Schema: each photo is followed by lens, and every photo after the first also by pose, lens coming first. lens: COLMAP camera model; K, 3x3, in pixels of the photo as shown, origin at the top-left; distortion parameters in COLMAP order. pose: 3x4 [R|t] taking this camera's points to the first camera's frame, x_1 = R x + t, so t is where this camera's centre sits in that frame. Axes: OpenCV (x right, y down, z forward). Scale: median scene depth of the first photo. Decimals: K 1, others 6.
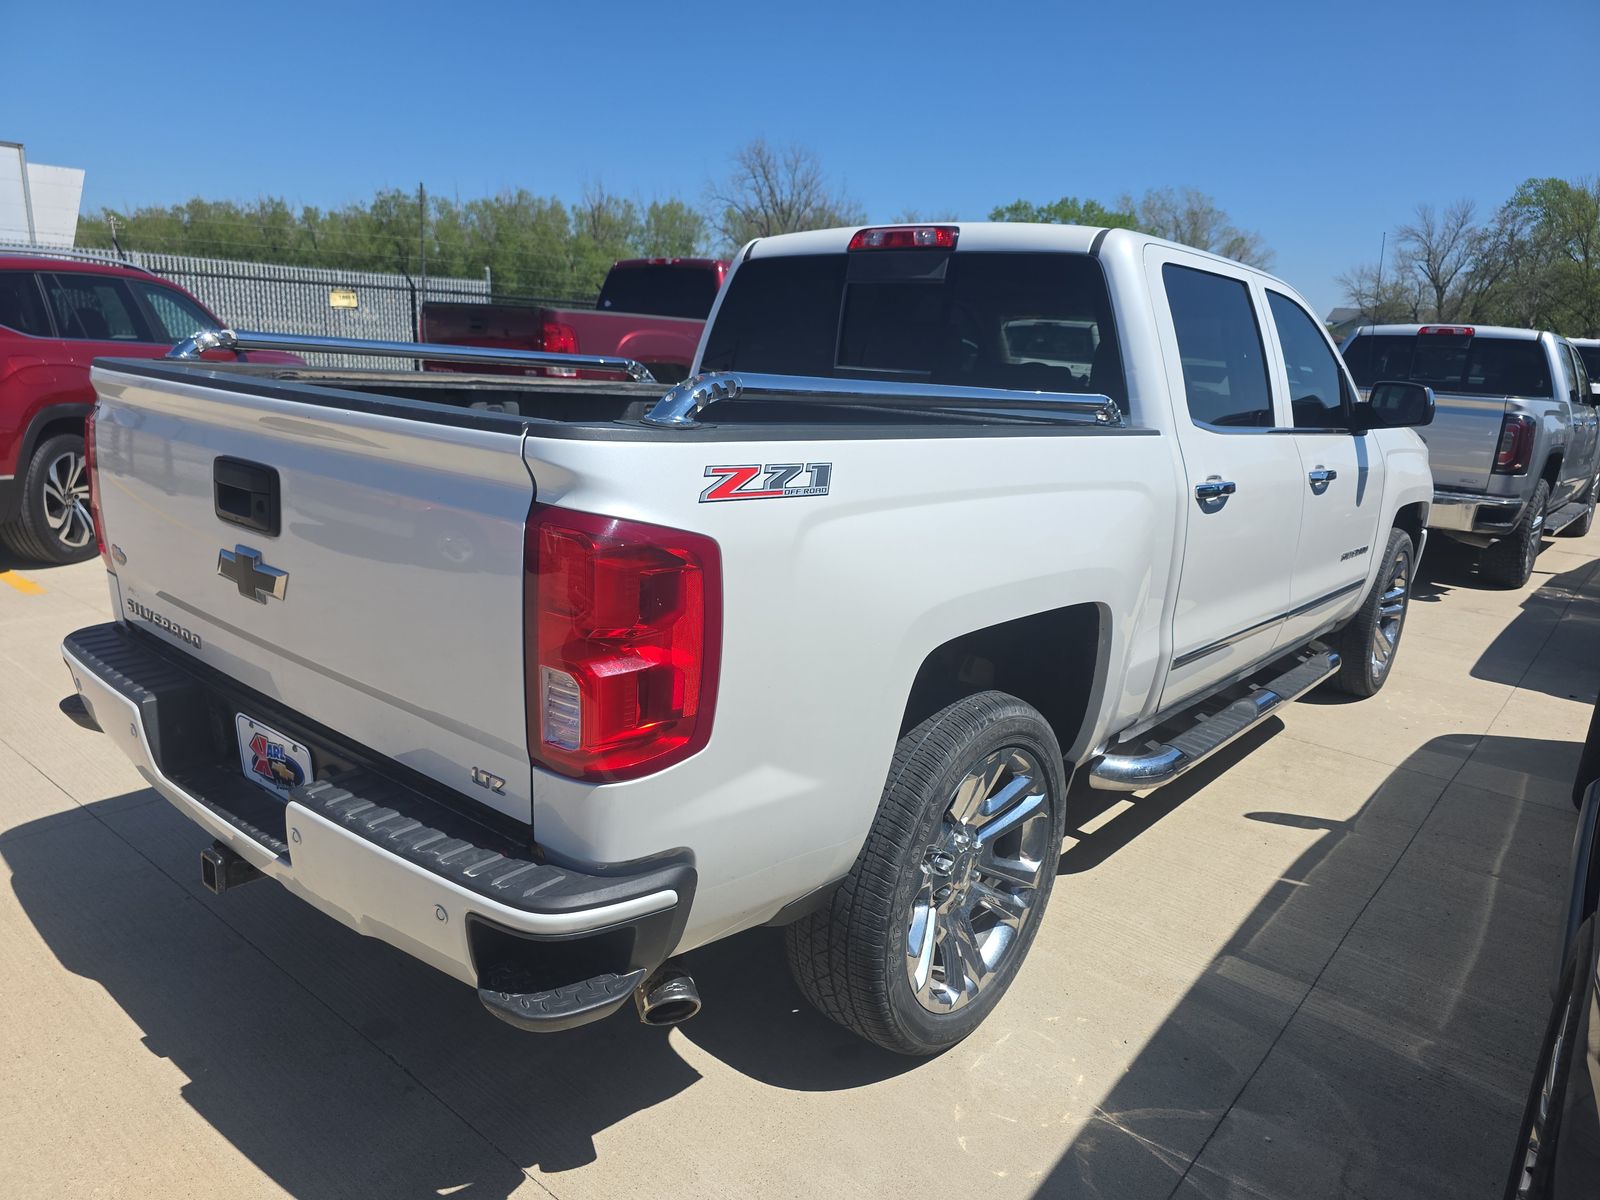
lens RADIAL K [[1067.7, 0, 853.5], [0, 1067.7, 619.5], [0, 0, 1]] dist [0.010542, -0.000056]
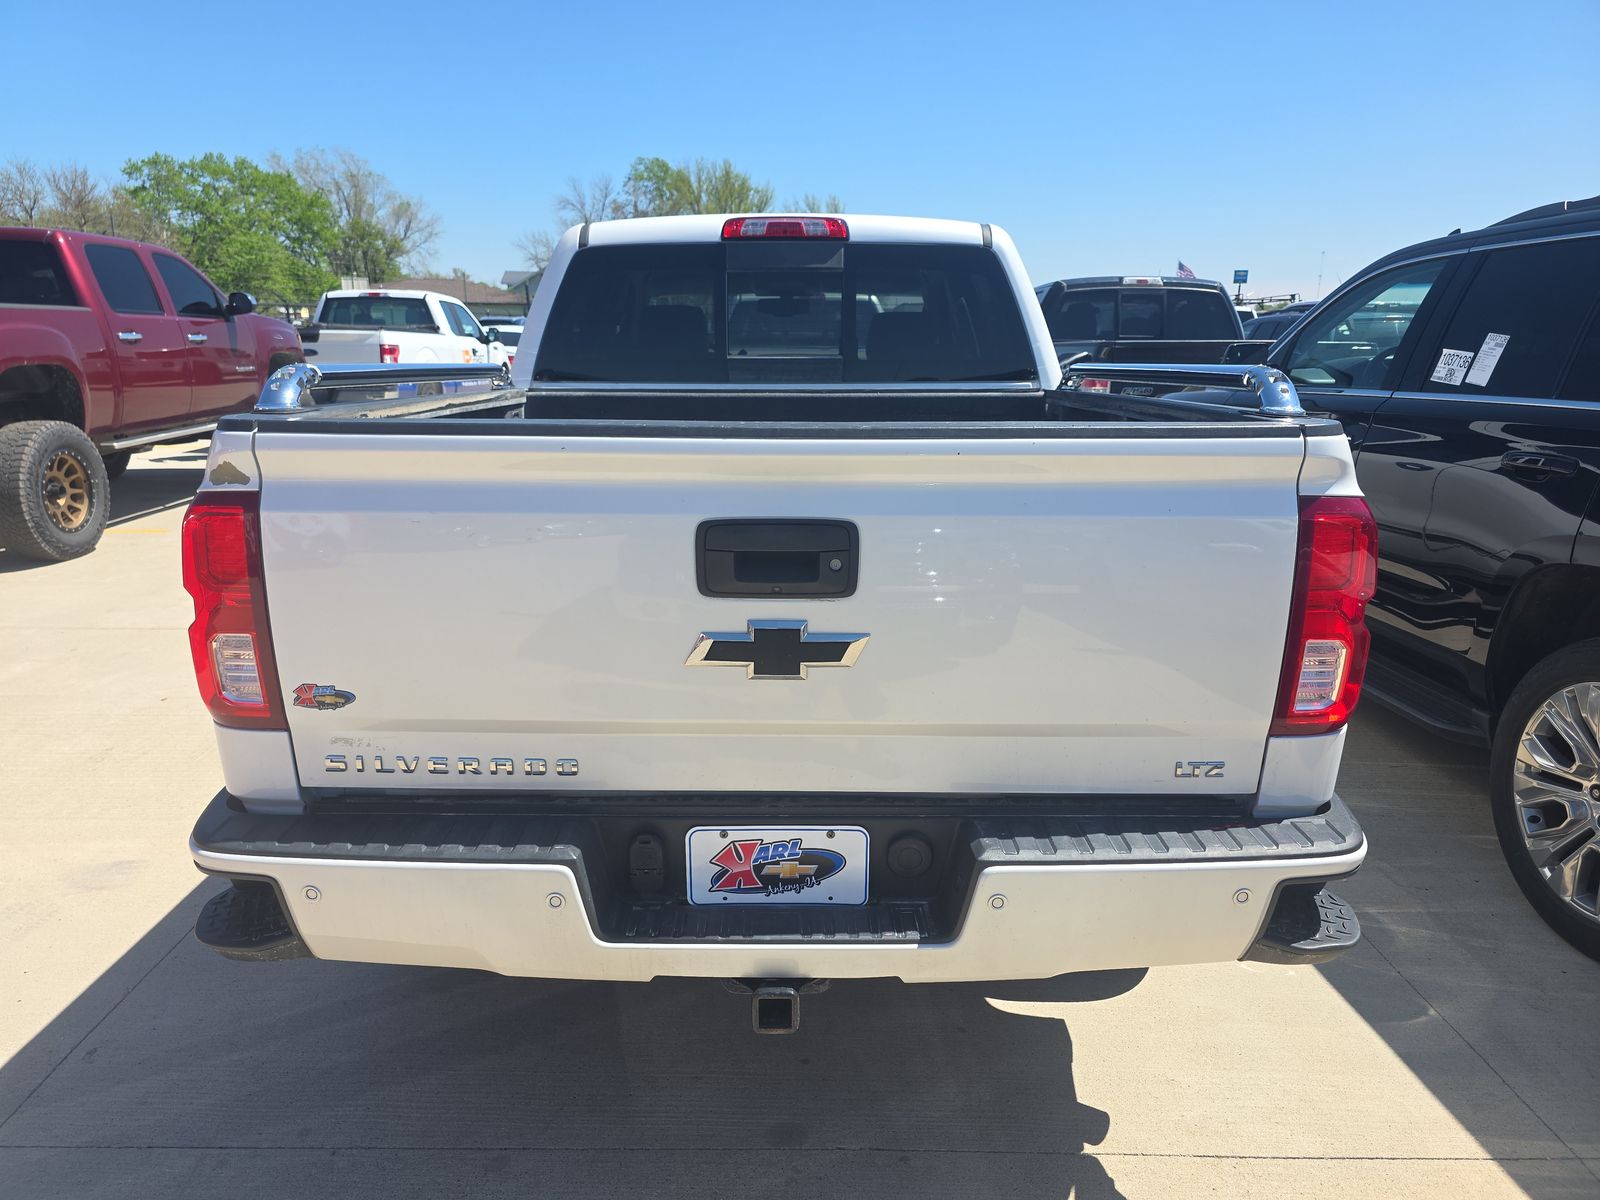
lens RADIAL K [[1045.8, 0, 800.0], [0, 1045.8, 600.0], [0, 0, 1]] dist [0.020598, -0.005933]
pose [[0.783451, -0.202665, 0.587479, -0.628052], [0.191282, 0.978077, 0.082321, -0.089113], [-0.591283, 0.047880, 0.805042, 0.200942]]
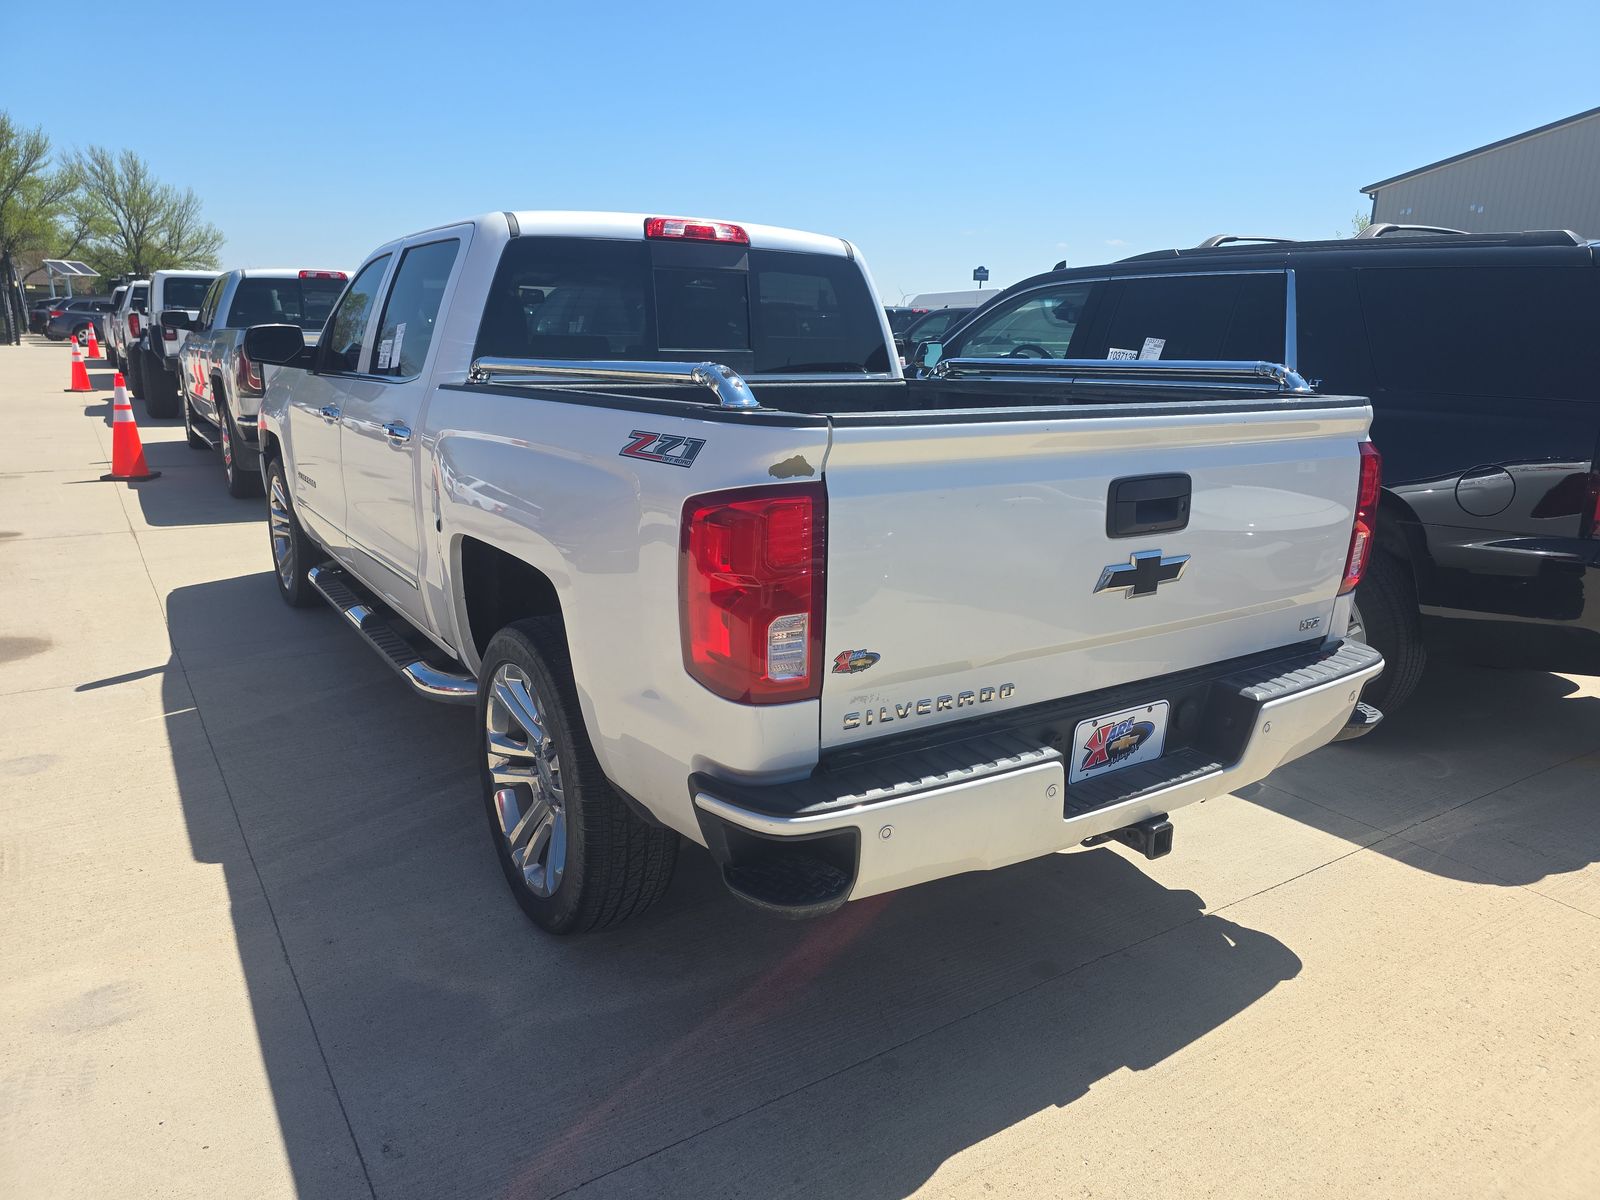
lens RADIAL K [[1085.7, 0, 800.0], [0, 1085.7, 600.0], [0, 0, 1]] dist [0.009888, -0.004287]
pose [[0.324785, -0.275404, 0.904802, -1.066900], [0.232992, 0.950481, 0.205674, -0.208908], [-0.916640, 0.144012, 0.372869, 0.559068]]
